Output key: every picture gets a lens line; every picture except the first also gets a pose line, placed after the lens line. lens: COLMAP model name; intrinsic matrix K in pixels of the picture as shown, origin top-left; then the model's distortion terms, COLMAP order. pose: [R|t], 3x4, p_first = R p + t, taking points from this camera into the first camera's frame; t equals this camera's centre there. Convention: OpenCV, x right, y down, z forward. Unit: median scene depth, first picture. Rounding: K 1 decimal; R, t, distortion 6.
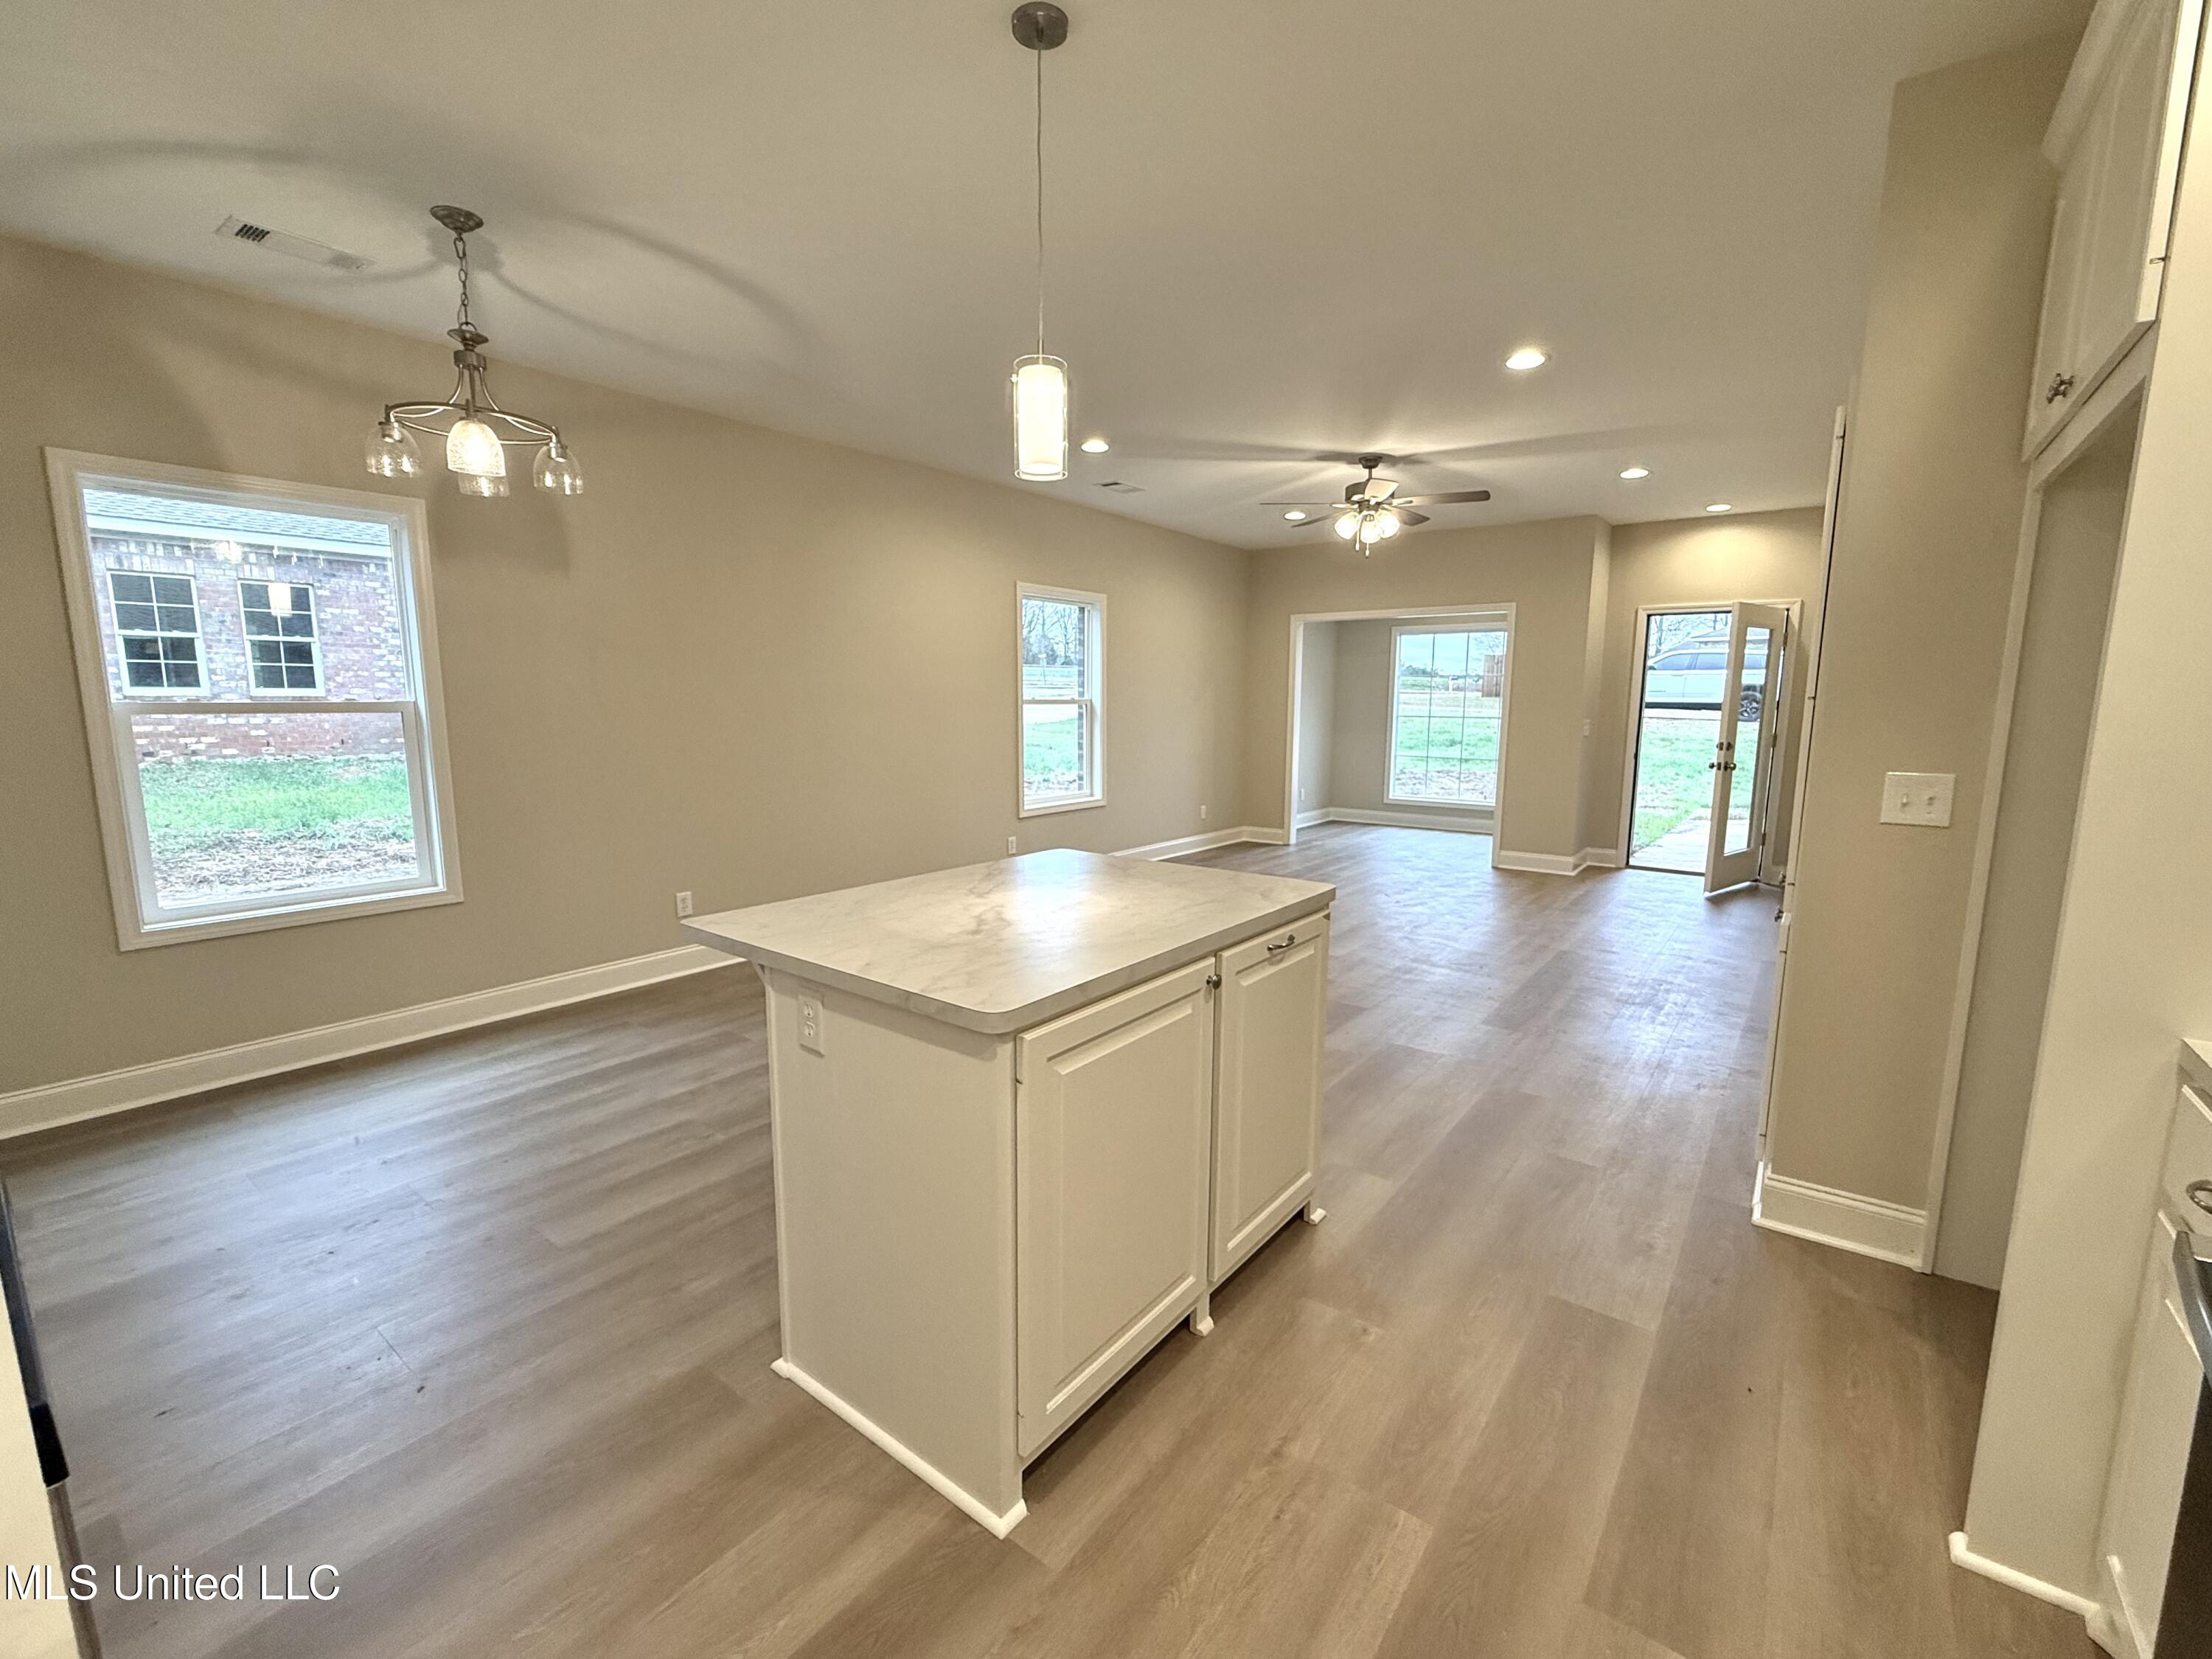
lens RADIAL K [[937.3, 0, 1106.5], [0, 937.3, 833.7], [0, 0, 1]] dist [0.000231, -0.000328]
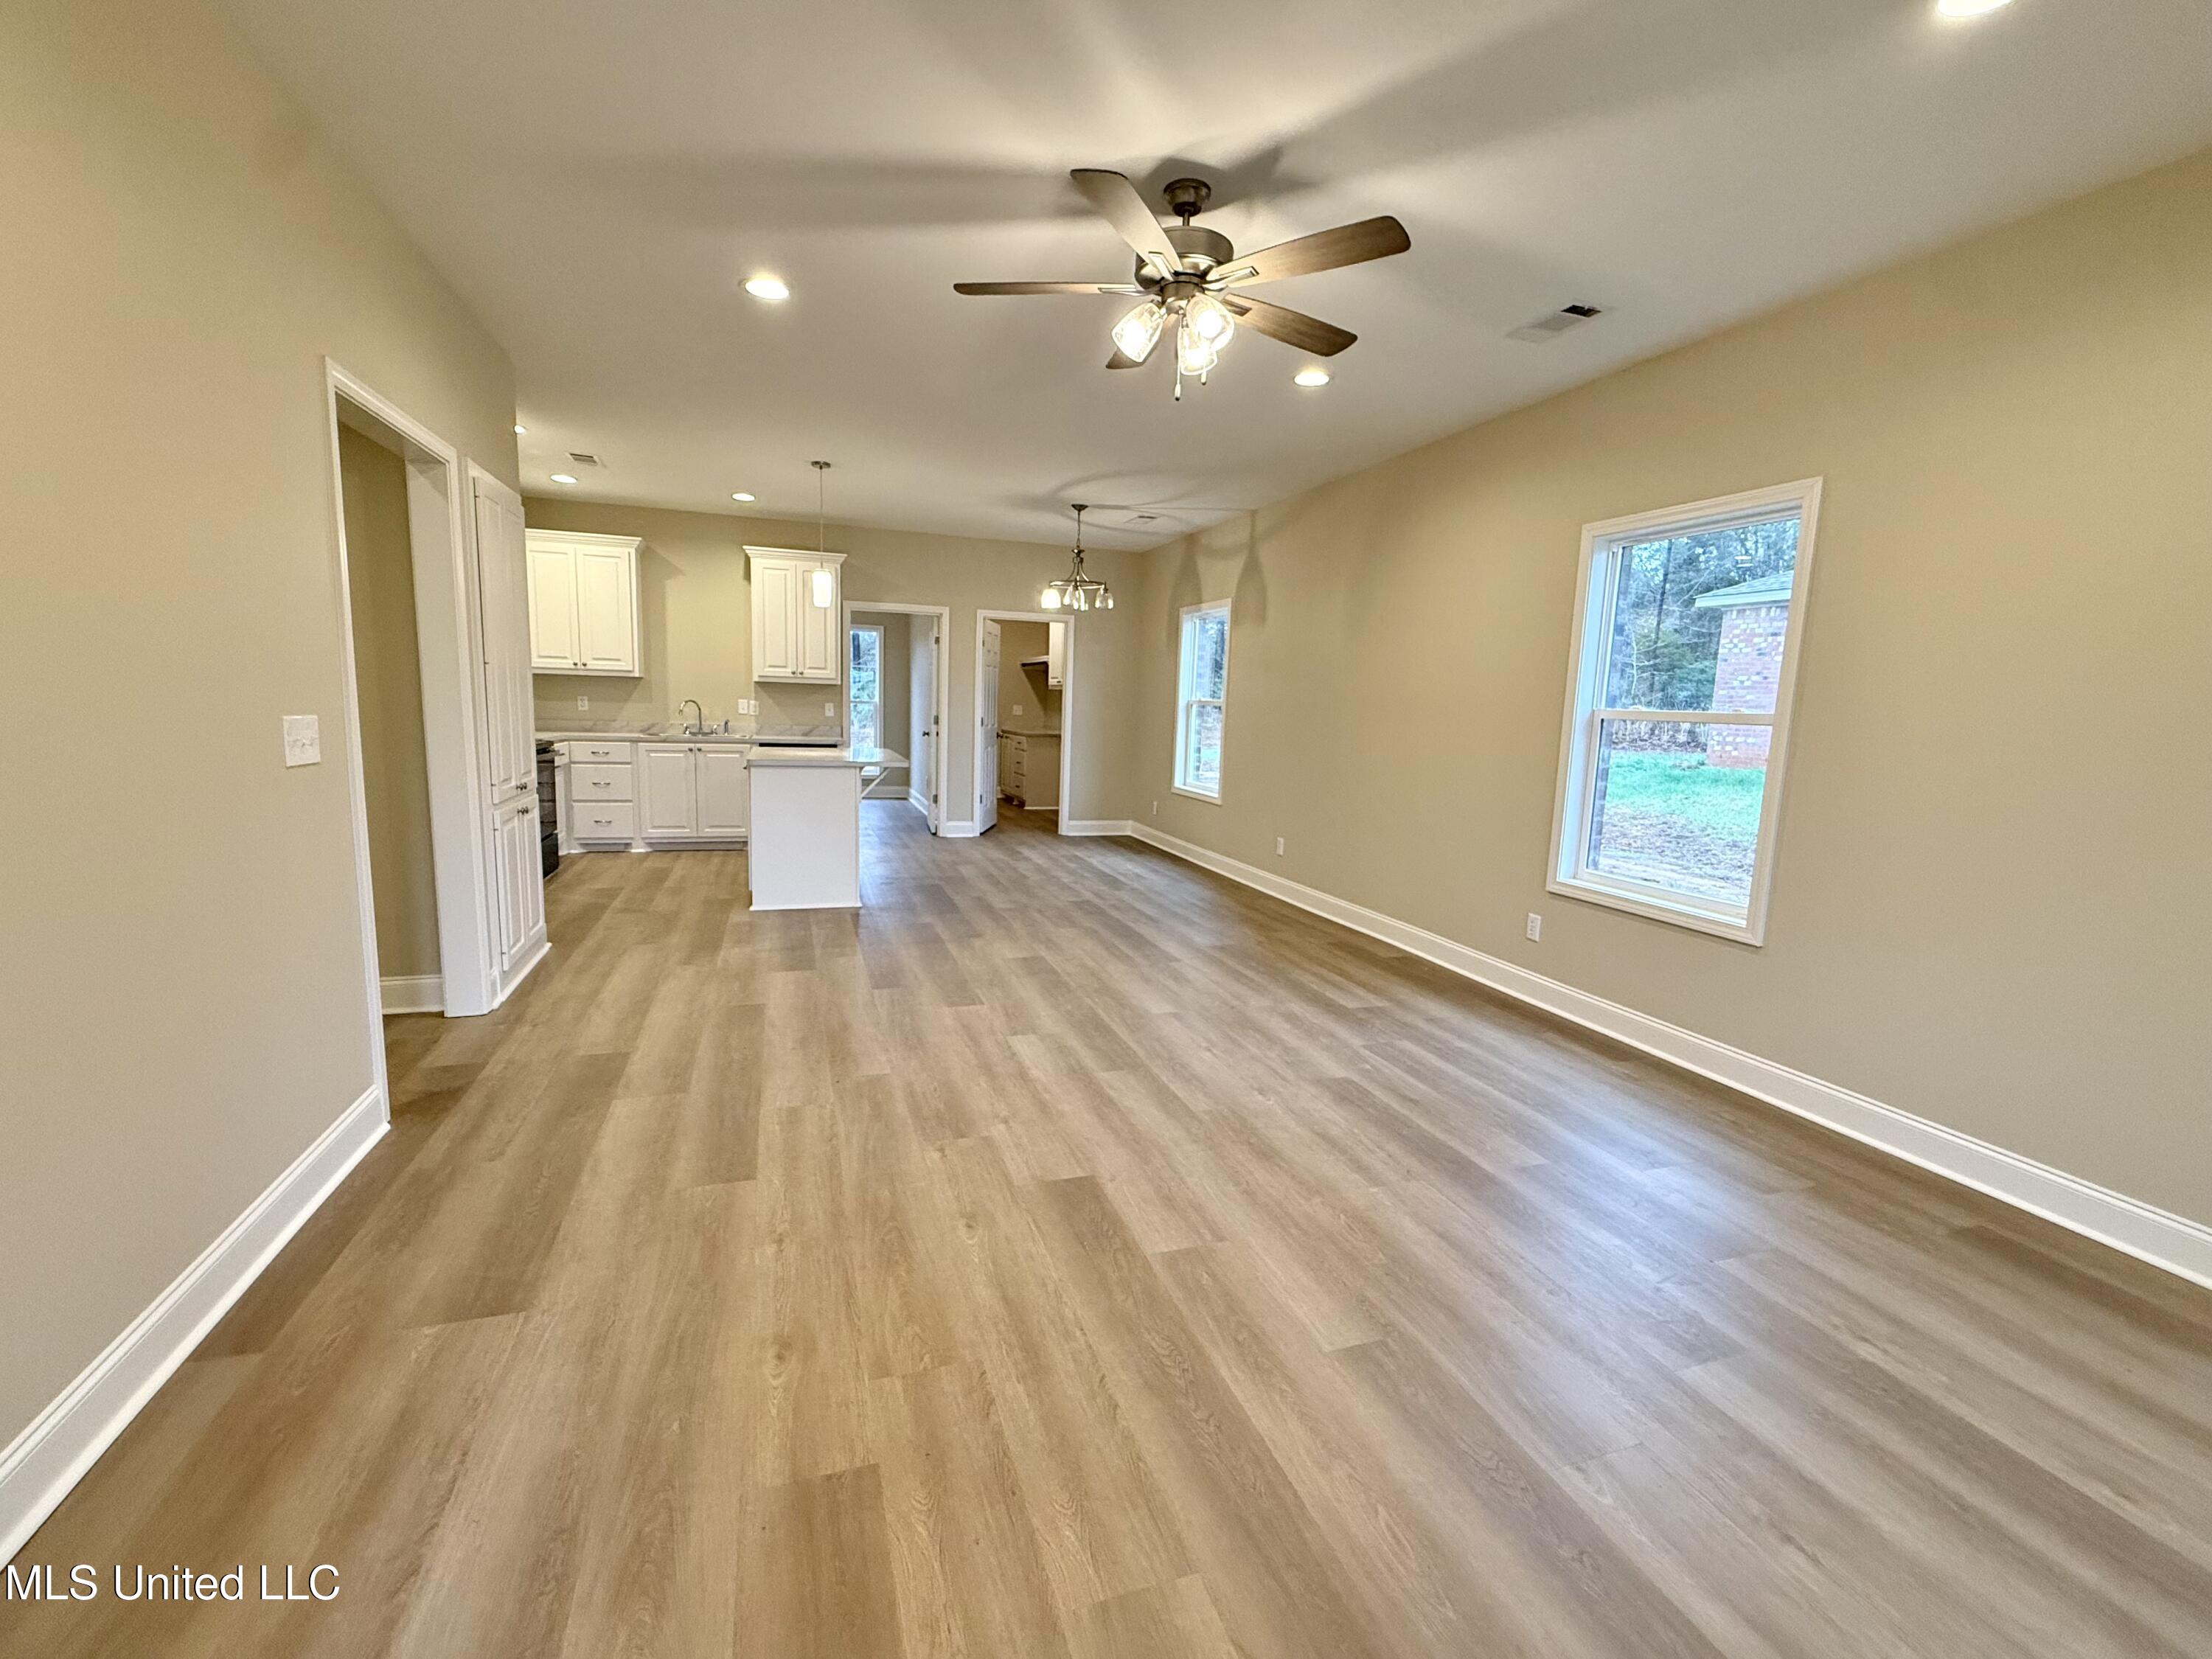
lens RADIAL K [[937.3, 0, 1106.5], [0, 937.3, 833.7], [0, 0, 1]] dist [0.000231, -0.000328]
pose [[-0.553277, 0.093703, -0.827711, 1.479883], [-0.157751, 0.963886, 0.214567, -0.353415], [0.817924, 0.249287, -0.518514, 2.609197]]
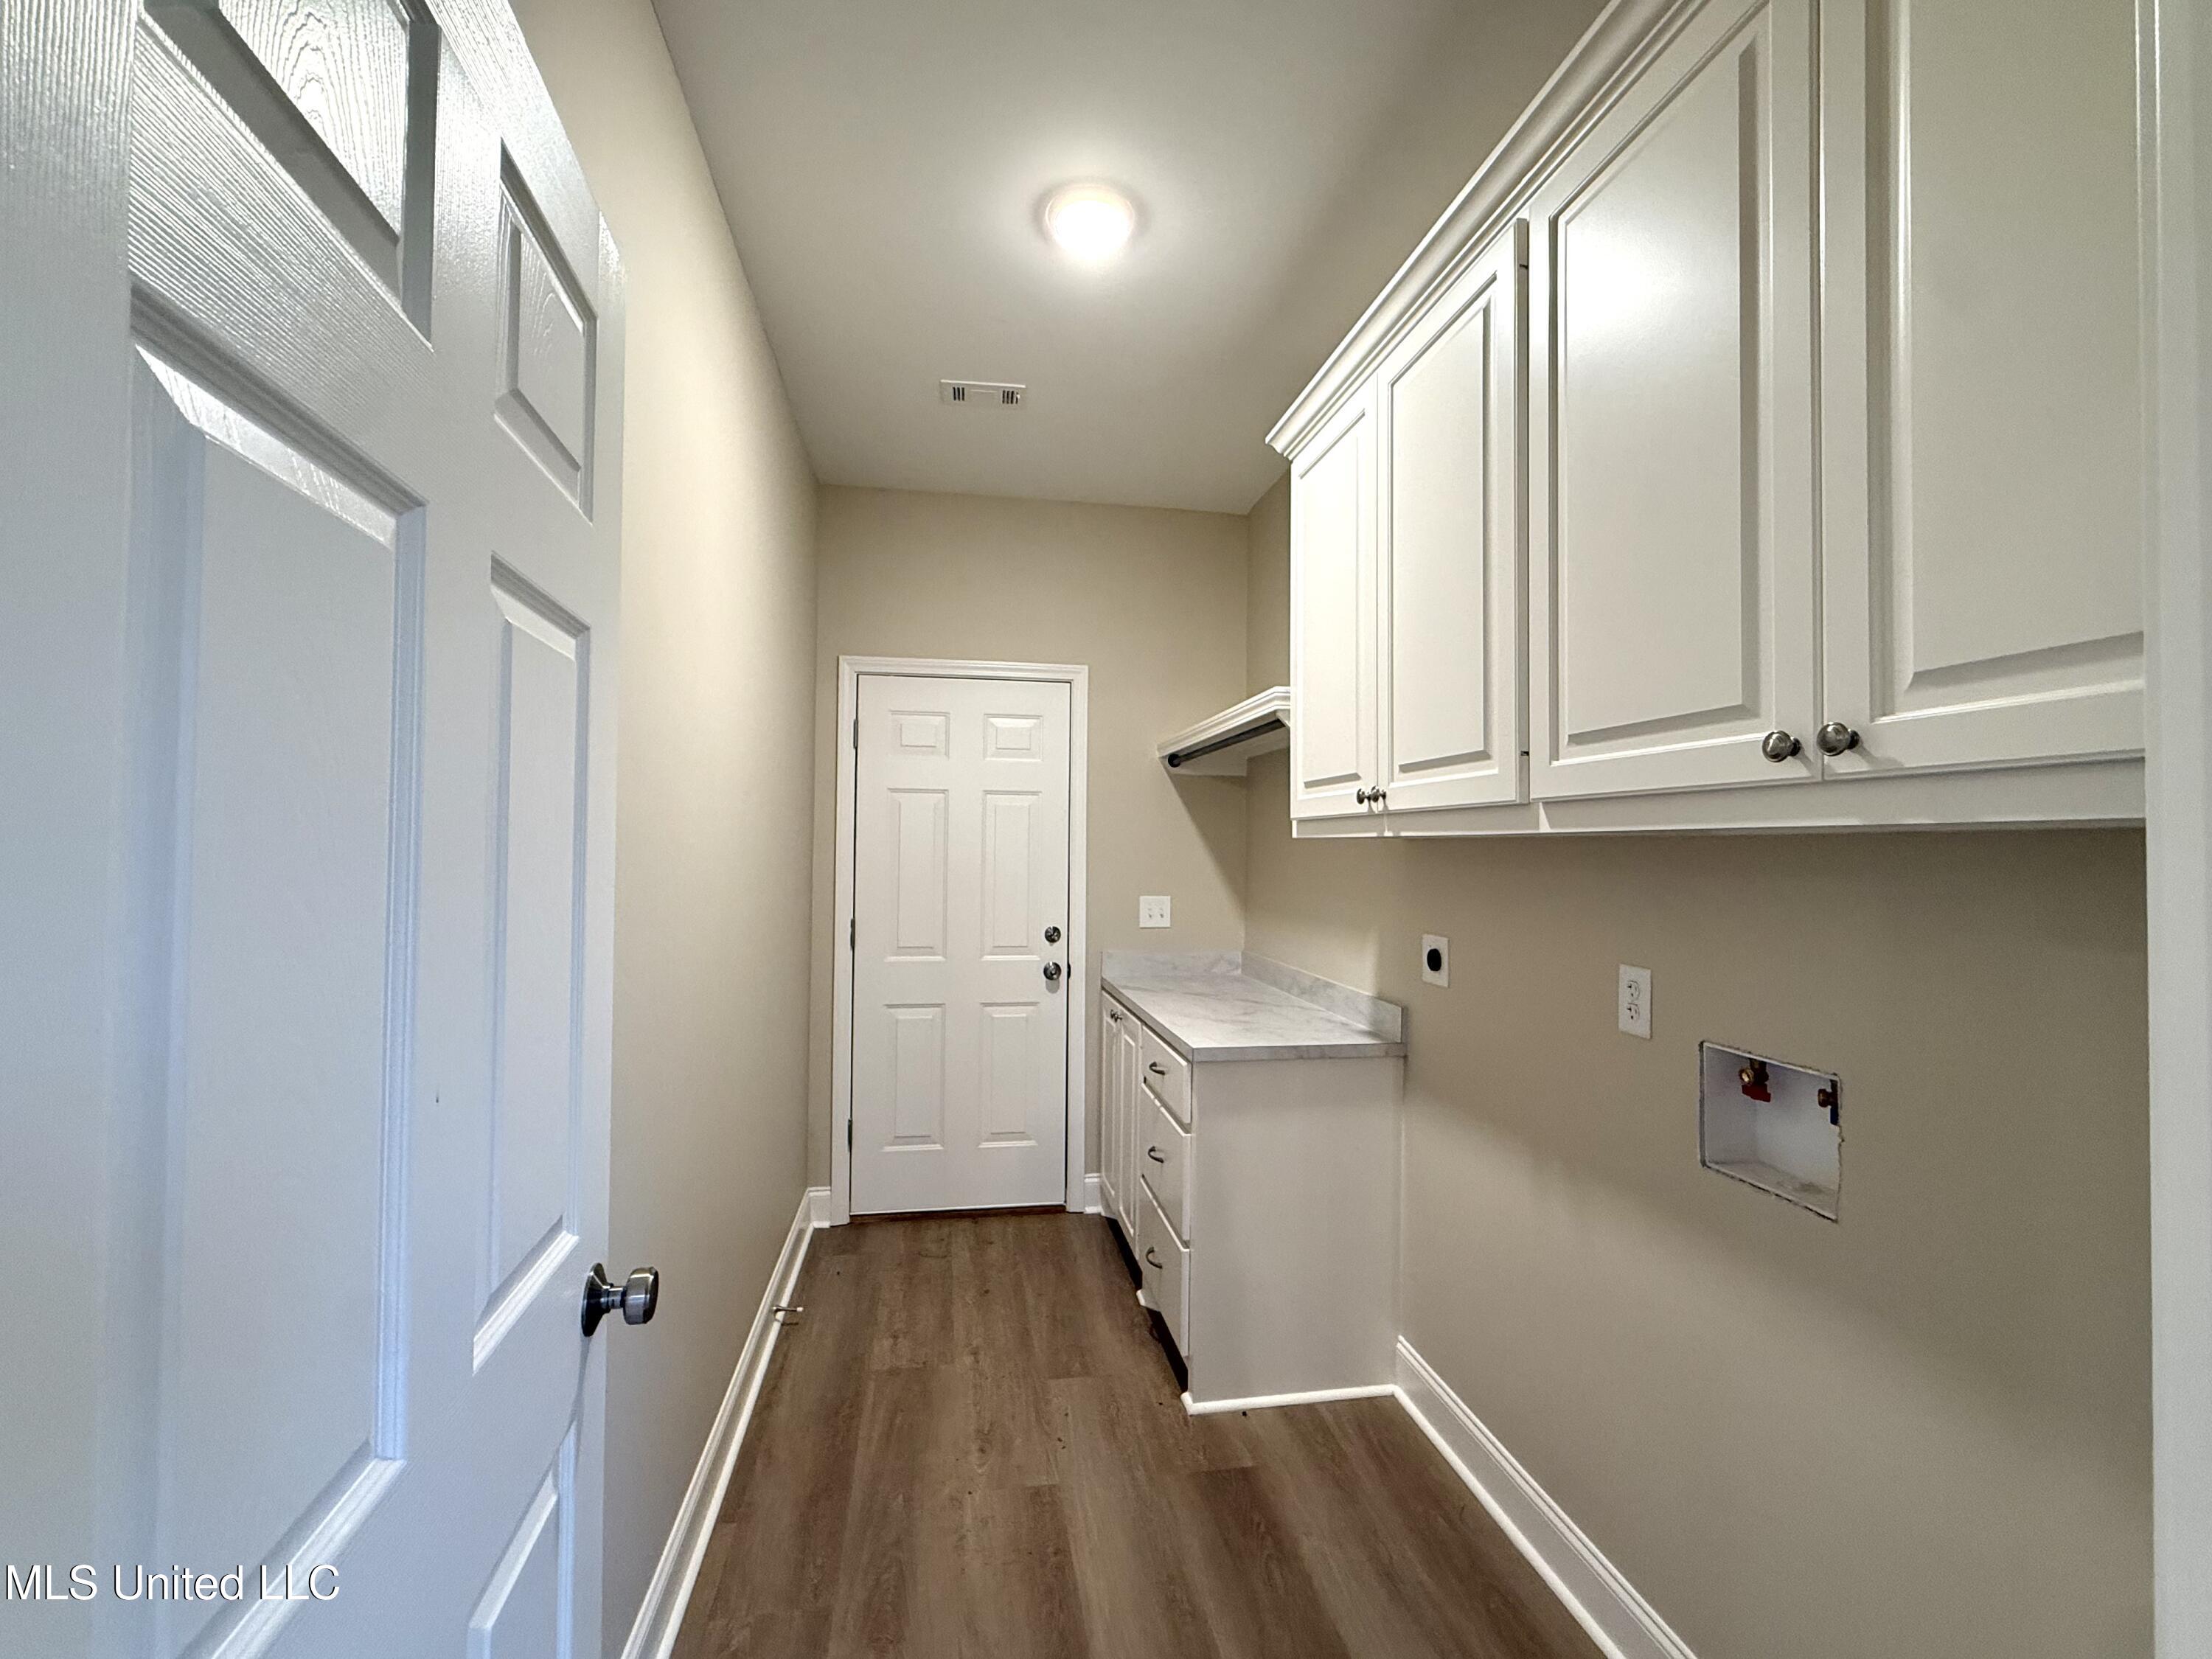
lens RADIAL K [[937.3, 0, 1106.5], [0, 937.3, 833.7], [0, 0, 1]] dist [0.000231, -0.000328]
pose [[-0.680279, -0.016581, -0.732765, -1.051642], [-0.120044, 0.988765, 0.089072, -0.109855], [0.723056, 0.148558, -0.674626, 0.602184]]
